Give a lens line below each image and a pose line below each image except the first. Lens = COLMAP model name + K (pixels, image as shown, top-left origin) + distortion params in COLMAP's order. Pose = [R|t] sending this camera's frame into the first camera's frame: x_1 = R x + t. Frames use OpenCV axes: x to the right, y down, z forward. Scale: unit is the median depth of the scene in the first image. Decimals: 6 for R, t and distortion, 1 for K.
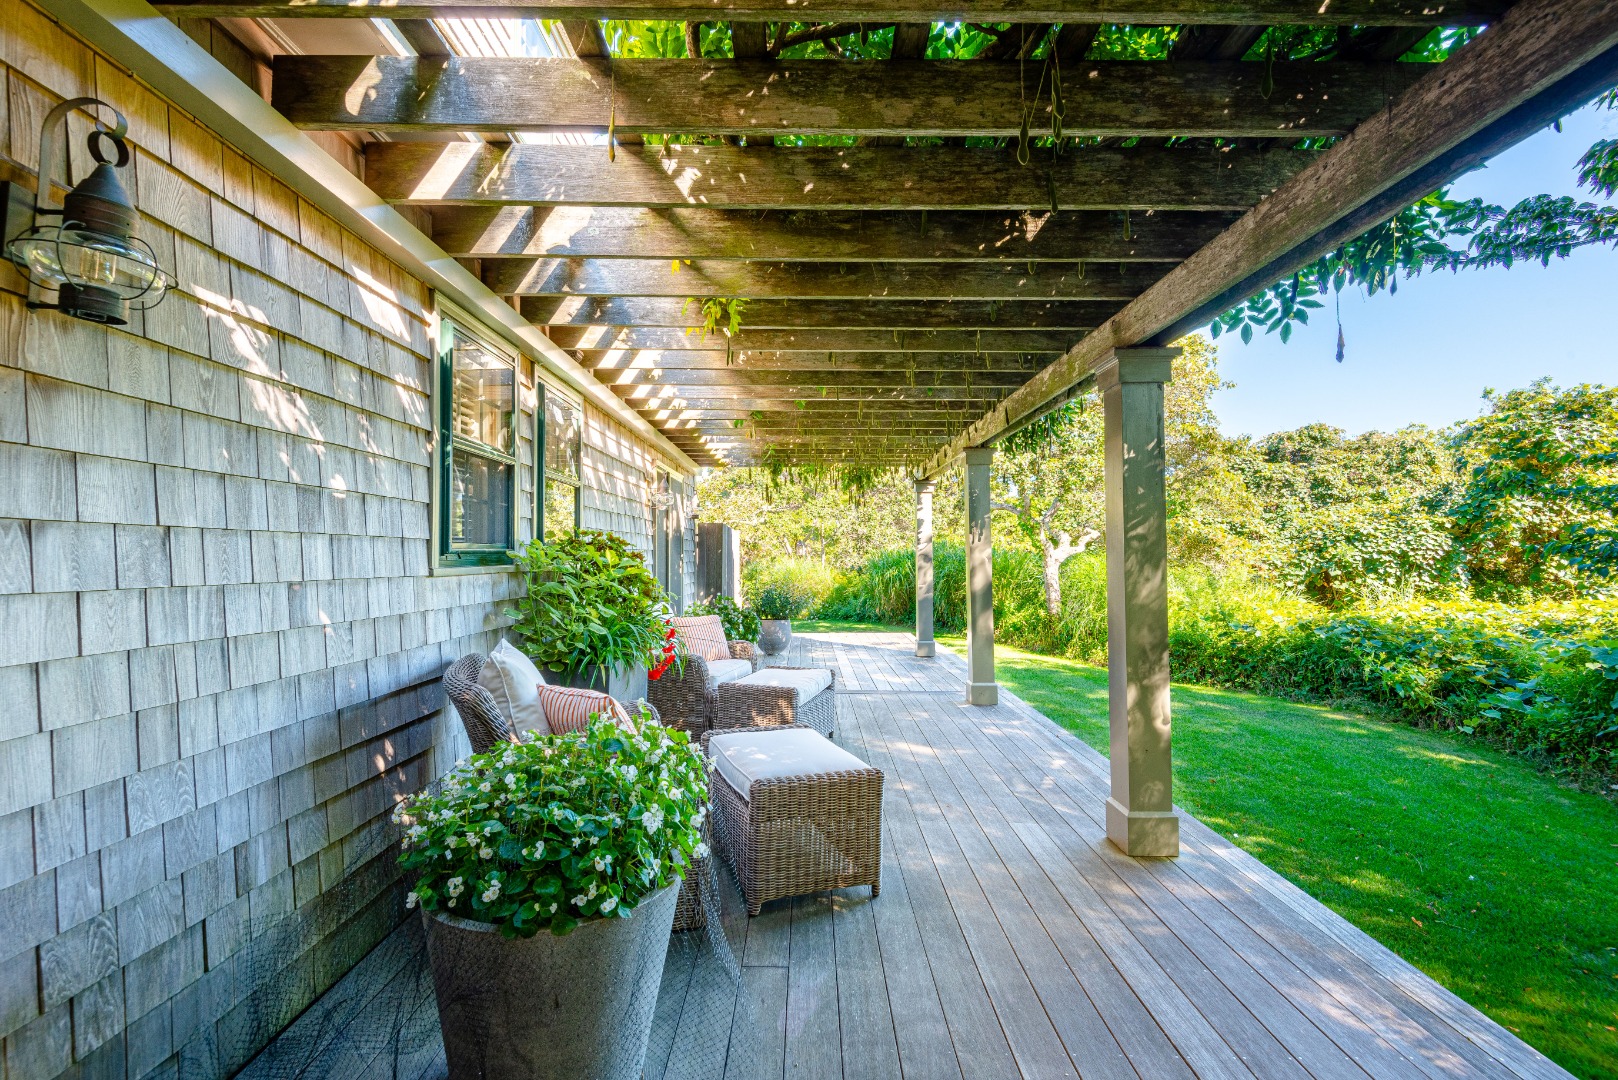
lens RADIAL K [[734.9, 0, 811.7], [0, 734.9, 536.6], [0, 0, 1]] dist [0.018270, -0.007680]
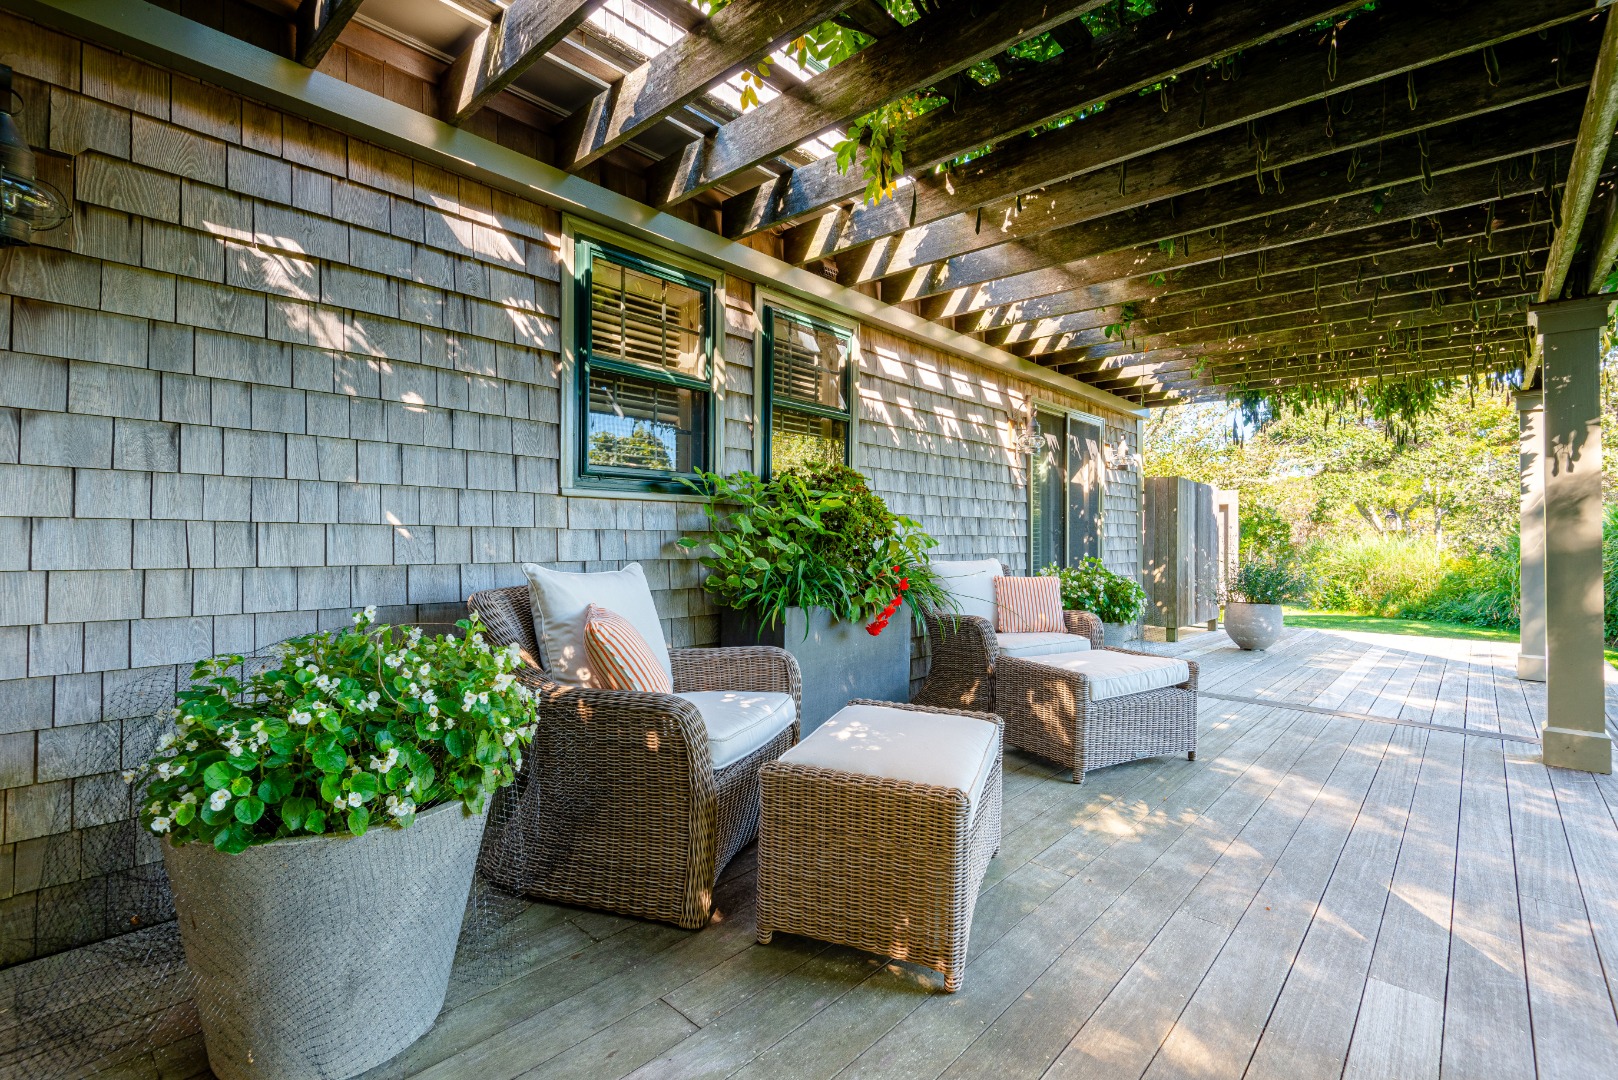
lens RADIAL K [[734.9, 0, 808.7], [0, 734.9, 534.2], [0, 0, 1]] dist [0.018270, -0.007680]
pose [[0.732072, 0.006171, -0.681199, 0.569204], [0.006885, 0.999841, 0.016456, 0.122571], [0.681193, -0.016737, 0.731913, 0.638228]]
